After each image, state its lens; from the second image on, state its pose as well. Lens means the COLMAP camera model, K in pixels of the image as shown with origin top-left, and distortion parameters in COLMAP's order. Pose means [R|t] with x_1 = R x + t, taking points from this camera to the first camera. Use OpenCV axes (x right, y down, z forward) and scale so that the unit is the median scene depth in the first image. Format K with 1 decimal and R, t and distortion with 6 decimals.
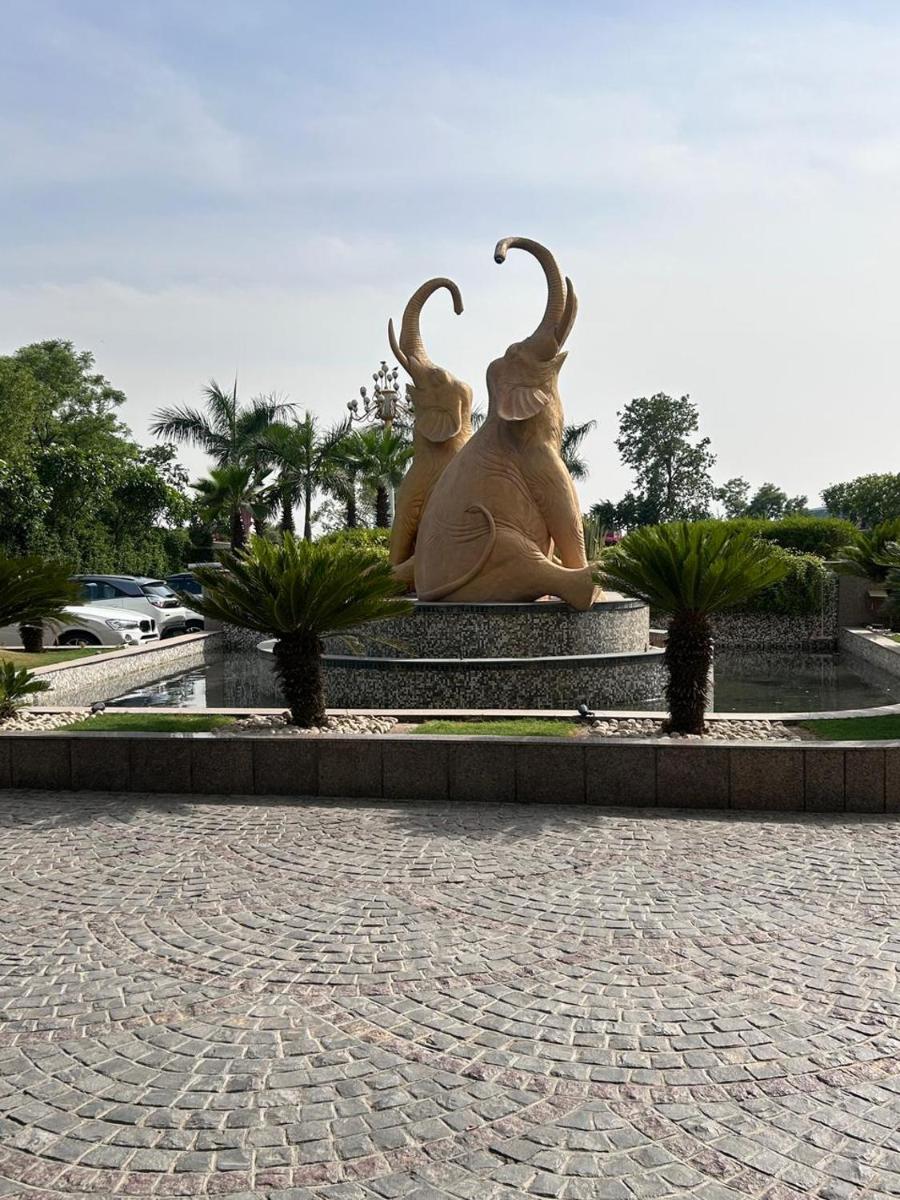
lens RADIAL K [[849.4, 0, 450.0], [0, 849.4, 600.0], [0, 0, 1]] dist [0.052938, -0.000379]
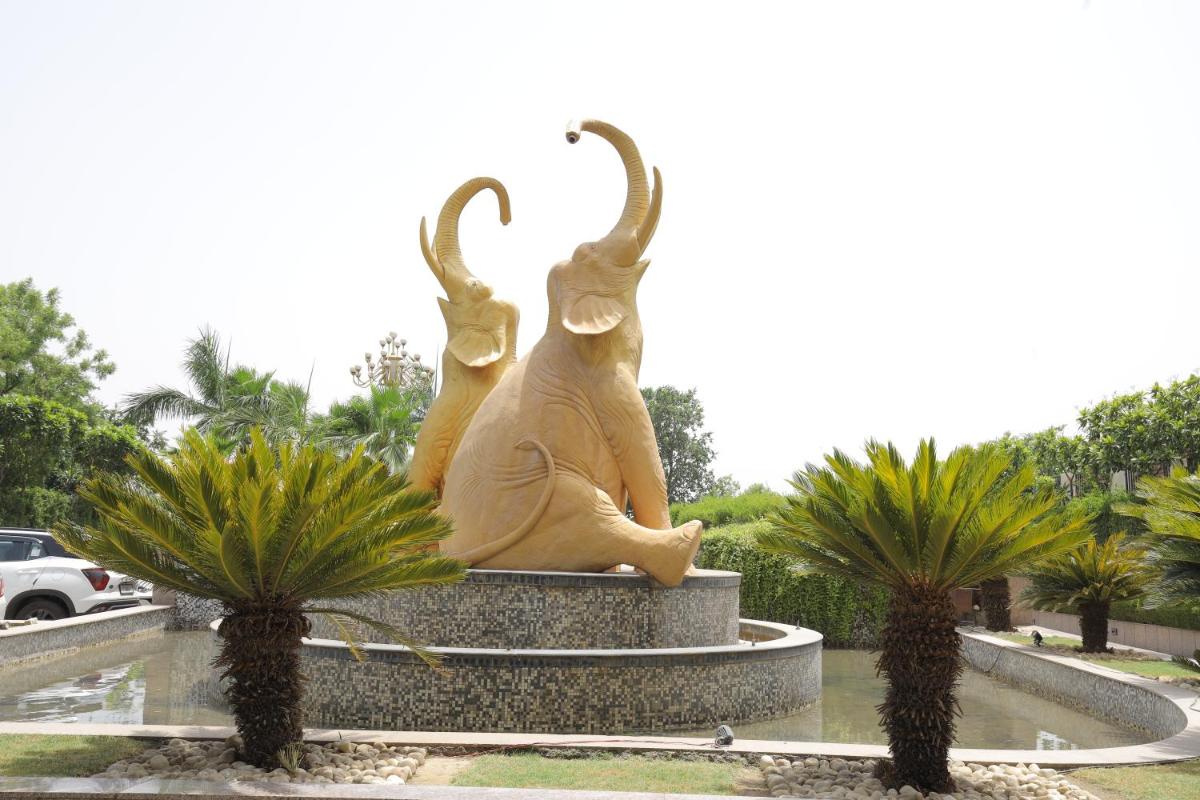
lens RADIAL K [[902.4, 0, 568.8], [0, 902.4, 445.6], [0, 0, 1]] dist [0.024562, 0.001452]
pose [[0.990858, 0.053593, 0.123803, -0.035560], [-0.034183, 0.987496, -0.153892, 0.015383], [-0.130503, 0.148253, 0.980301, 0.223587]]
